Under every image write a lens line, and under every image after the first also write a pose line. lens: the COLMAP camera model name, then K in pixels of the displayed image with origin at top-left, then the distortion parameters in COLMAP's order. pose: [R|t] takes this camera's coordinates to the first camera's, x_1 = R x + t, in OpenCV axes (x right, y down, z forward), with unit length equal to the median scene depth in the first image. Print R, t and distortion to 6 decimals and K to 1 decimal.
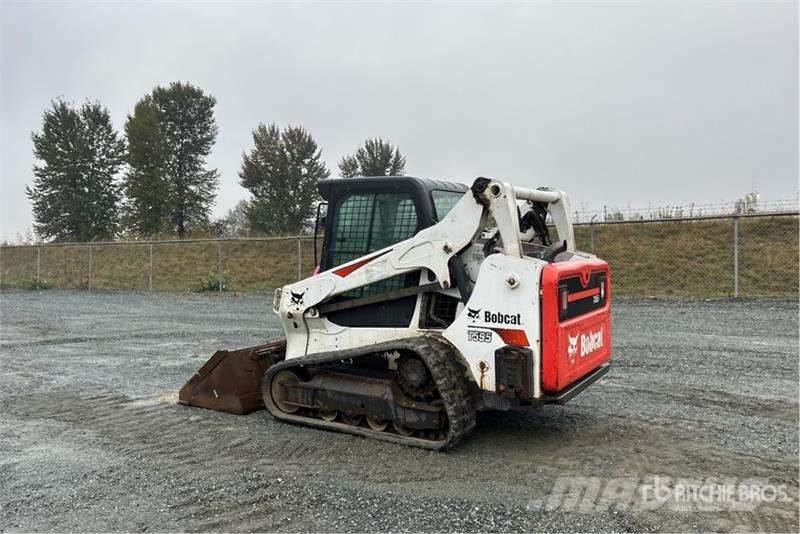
lens RADIAL K [[603.3, 0, 400.7], [0, 603.3, 245.7], [0, 0, 1]] dist [0.005700, -0.000775]
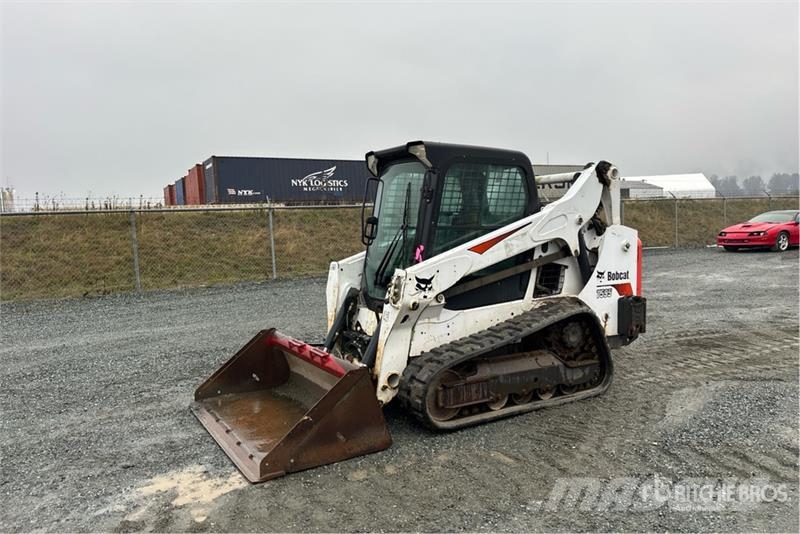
lens RADIAL K [[609.9, 0, 405.3], [0, 609.9, 265.1], [0, 0, 1]] dist [0.027381, -0.004112]
pose [[0.442179, -0.053455, 0.895333, -1.104016], [0.022475, 0.998569, 0.048519, 0.024836], [-0.896645, -0.001332, 0.442747, 0.787997]]
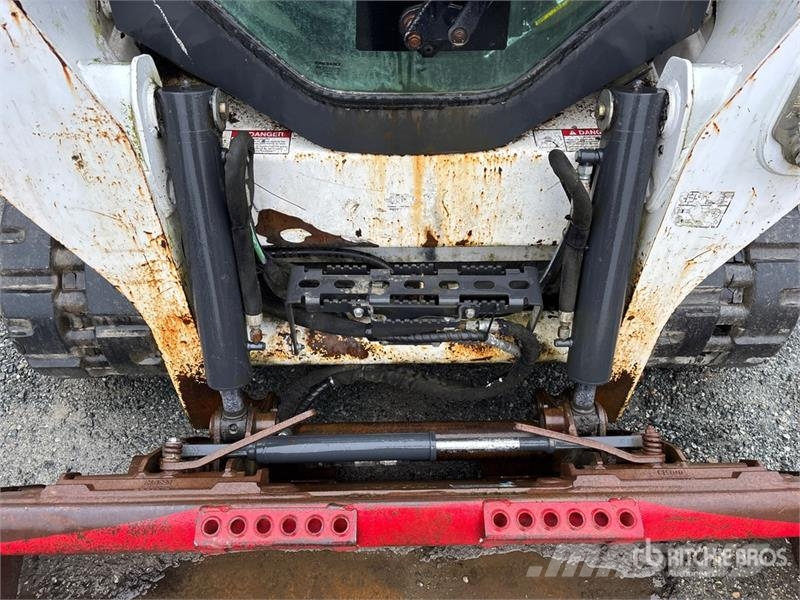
lens RADIAL K [[628.6, 0, 400.0], [0, 628.6, 300.0], [0, 0, 1]] dist [0.028351, -0.005338]
pose [[-0.562383, -0.677050, 0.474687, -0.296243], [0.007183, 0.570051, 0.821578, -0.015082], [-0.826845, 0.465451, -0.315724, 1.439255]]
